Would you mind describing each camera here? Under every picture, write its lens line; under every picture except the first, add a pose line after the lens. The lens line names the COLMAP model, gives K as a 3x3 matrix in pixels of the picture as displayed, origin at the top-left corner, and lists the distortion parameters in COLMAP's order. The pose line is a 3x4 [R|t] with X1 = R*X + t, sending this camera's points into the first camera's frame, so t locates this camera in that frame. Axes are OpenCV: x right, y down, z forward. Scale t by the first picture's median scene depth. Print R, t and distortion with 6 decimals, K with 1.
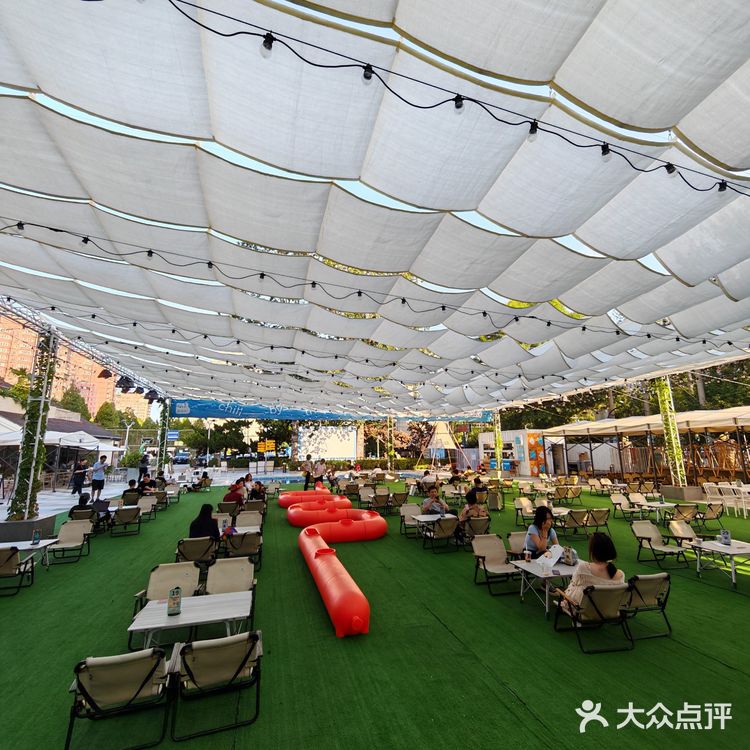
lens RADIAL K [[380.3, 0, 373.6], [0, 380.3, 374.2], [0, 0, 1]] dist [0.000528, -0.000294]
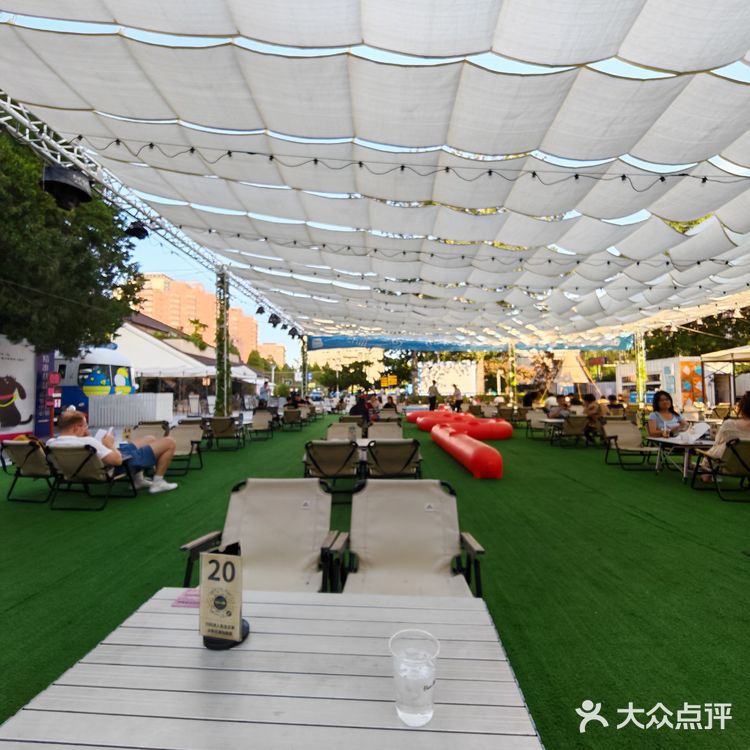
lens RADIAL K [[380.3, 0, 373.6], [0, 380.3, 374.2], [0, 0, 1]] dist [0.000528, -0.000294]
pose [[0.954521, -0.014702, -0.297780, -0.017784], [0.058188, 0.988763, 0.137702, 0.081638], [0.292410, -0.148766, 0.944651, -0.087947]]
